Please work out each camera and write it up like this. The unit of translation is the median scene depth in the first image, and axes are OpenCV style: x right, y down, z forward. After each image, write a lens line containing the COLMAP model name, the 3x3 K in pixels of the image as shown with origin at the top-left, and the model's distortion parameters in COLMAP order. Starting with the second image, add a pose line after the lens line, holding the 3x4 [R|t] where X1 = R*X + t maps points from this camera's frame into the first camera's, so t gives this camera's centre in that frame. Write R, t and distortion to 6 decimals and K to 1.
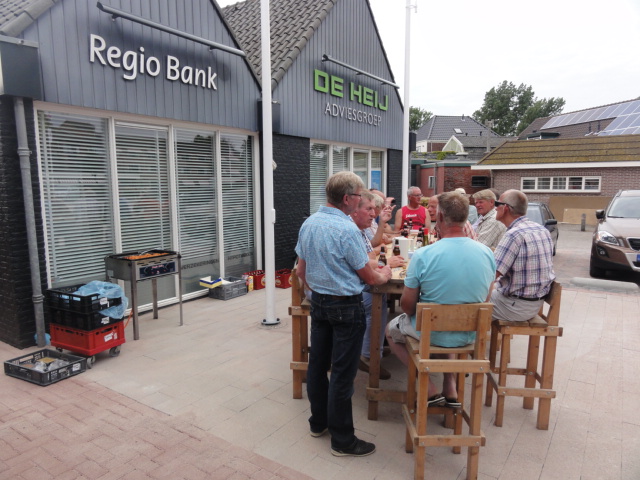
lens RADIAL K [[452.6, 0, 320.0], [0, 452.6, 240.0], [0, 0, 1]] dist [-0.001751, -0.002488]
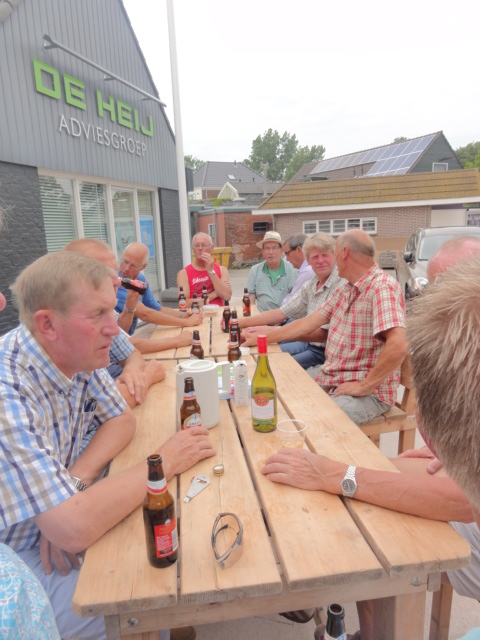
lens RADIAL K [[452.6, 0, 240.0], [0, 452.6, 320.0], [0, 0, 1]] dist [-0.001751, -0.002488]
pose [[0.951790, -0.097136, 0.290966, 0.034333], [0.078781, 0.994128, 0.074177, -0.021734], [-0.296463, -0.047679, 0.953854, 0.204090]]
